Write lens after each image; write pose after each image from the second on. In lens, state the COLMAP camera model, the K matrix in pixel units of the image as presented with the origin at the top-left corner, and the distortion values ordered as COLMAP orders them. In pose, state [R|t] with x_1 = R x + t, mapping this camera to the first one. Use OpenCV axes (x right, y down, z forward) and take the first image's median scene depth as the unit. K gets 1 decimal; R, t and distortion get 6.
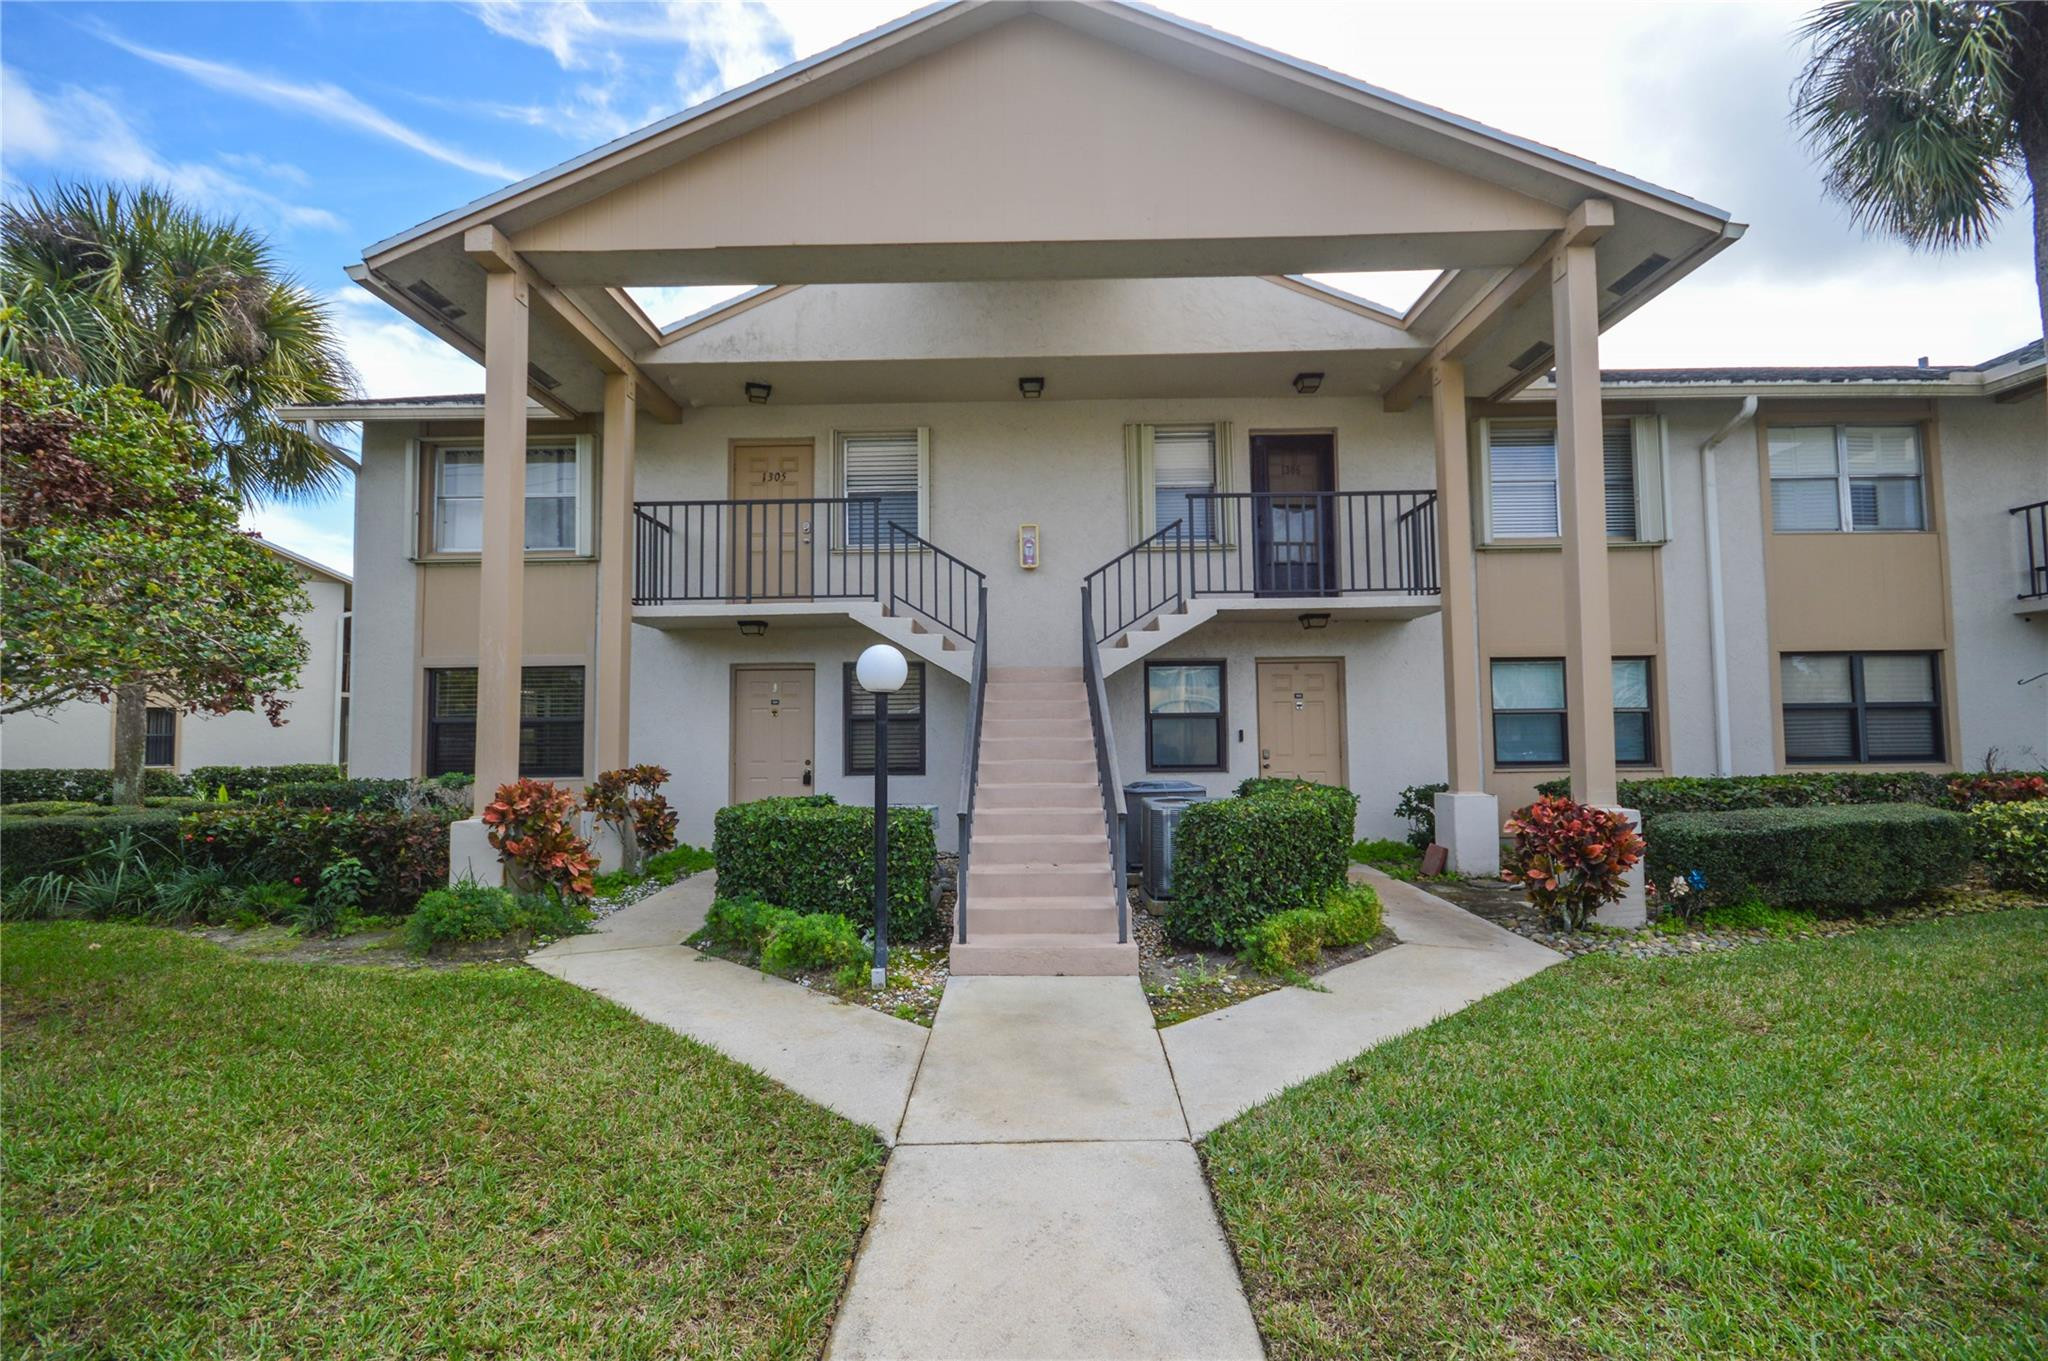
lens RADIAL K [[901.5, 0, 1017.1], [0, 901.5, 676.7], [0, 0, 1]] dist [0.015376, -0.014423]
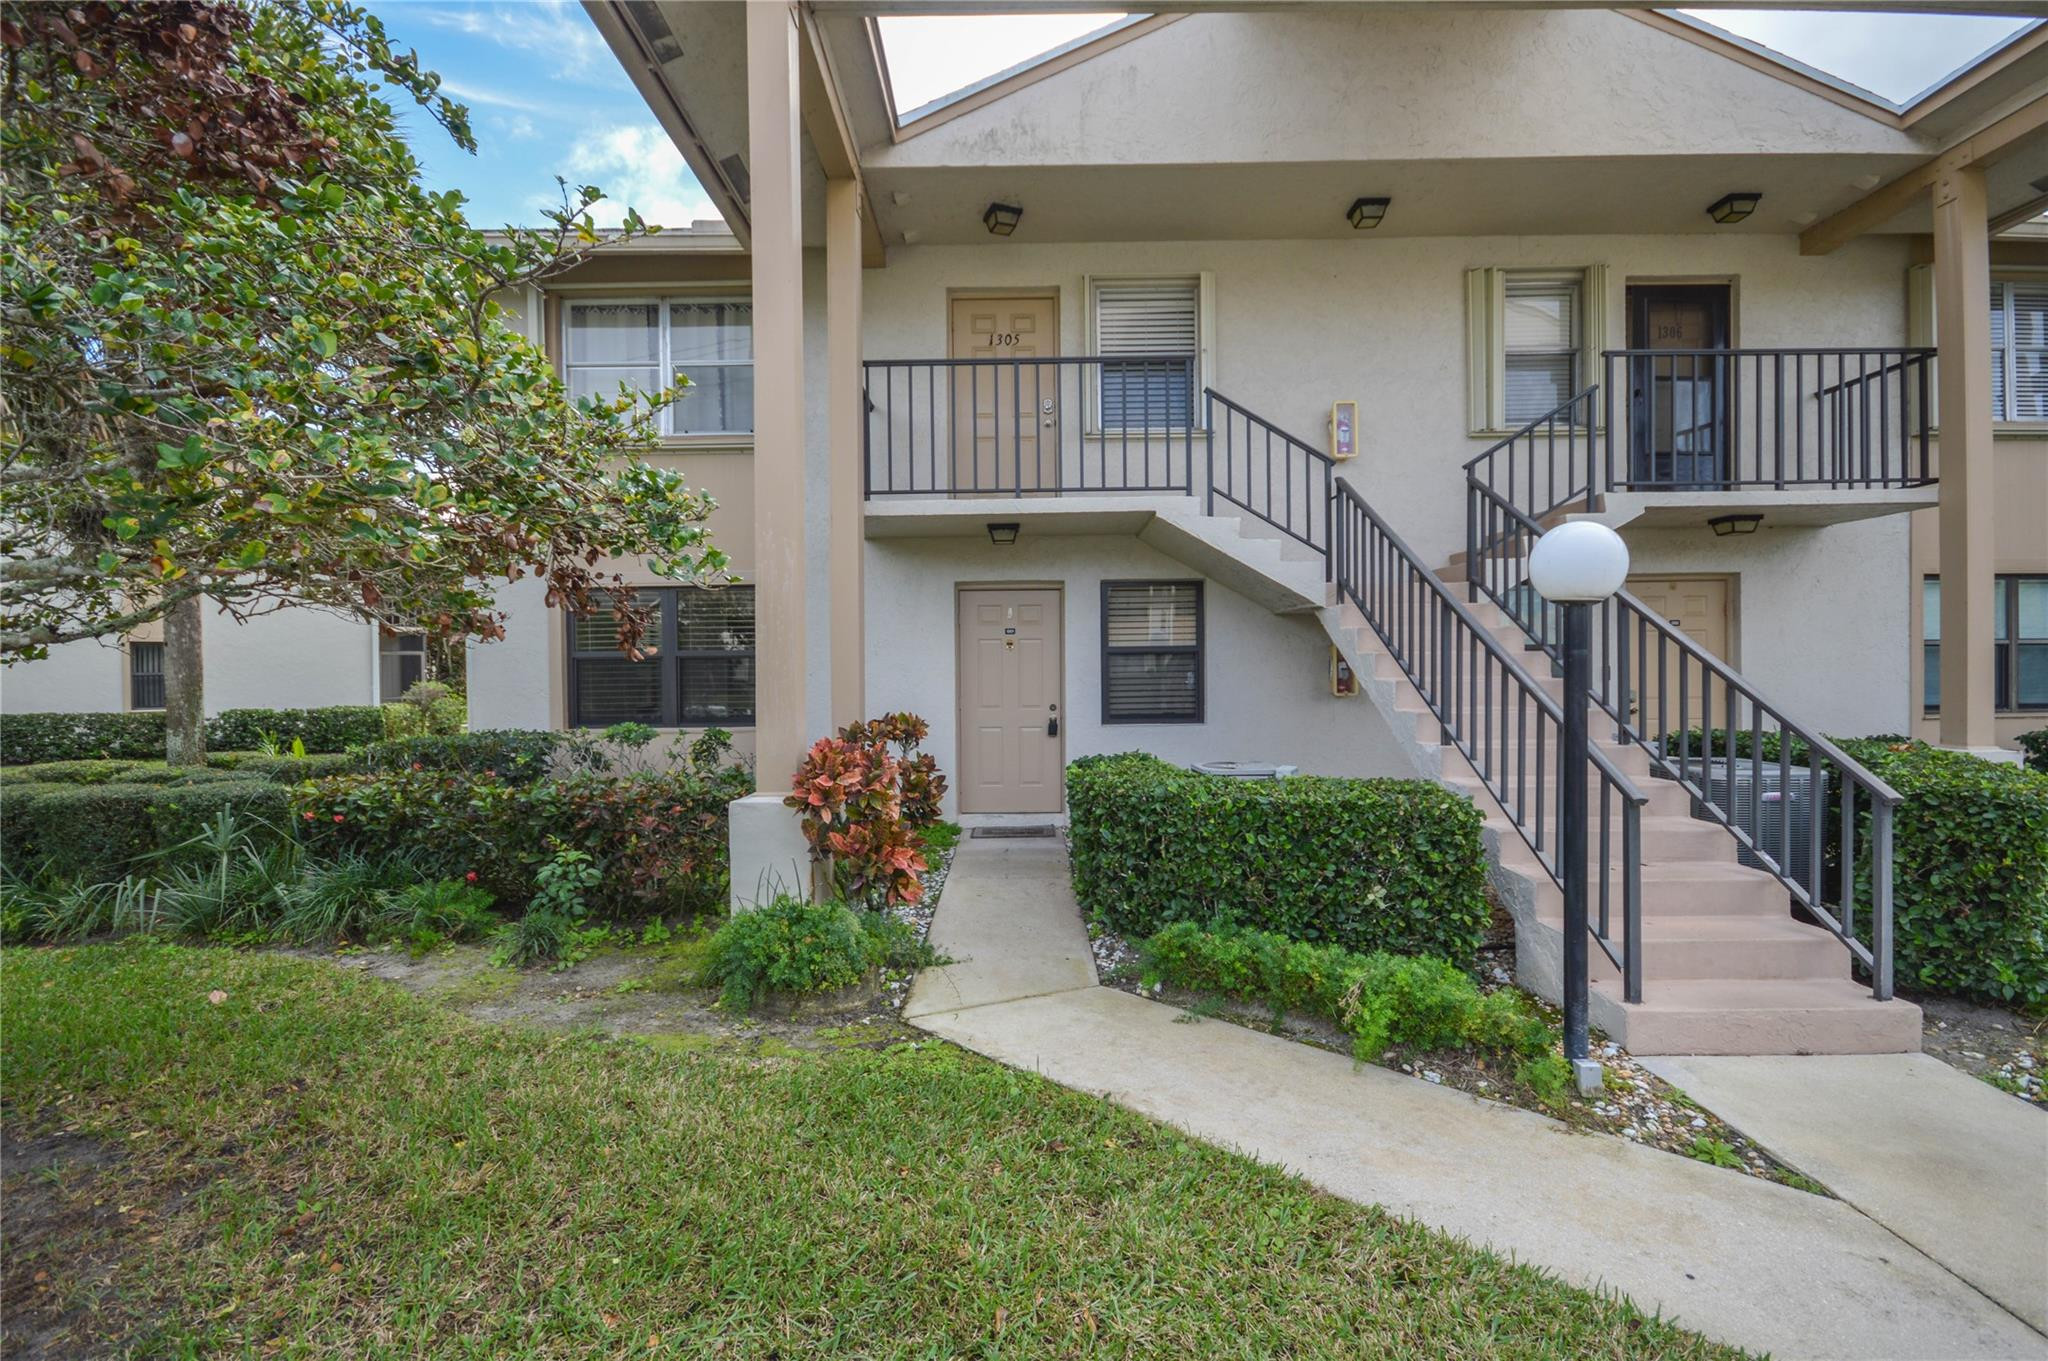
lens RADIAL K [[901.5, 0, 1017.1], [0, 901.5, 676.7], [0, 0, 1]] dist [0.015376, -0.014423]
pose [[0.999913, -0.000981, 0.013173, -0.308694], [0.000072, 0.997628, 0.068837, 0.015131], [-0.013209, -0.068830, 0.997541, 0.240689]]
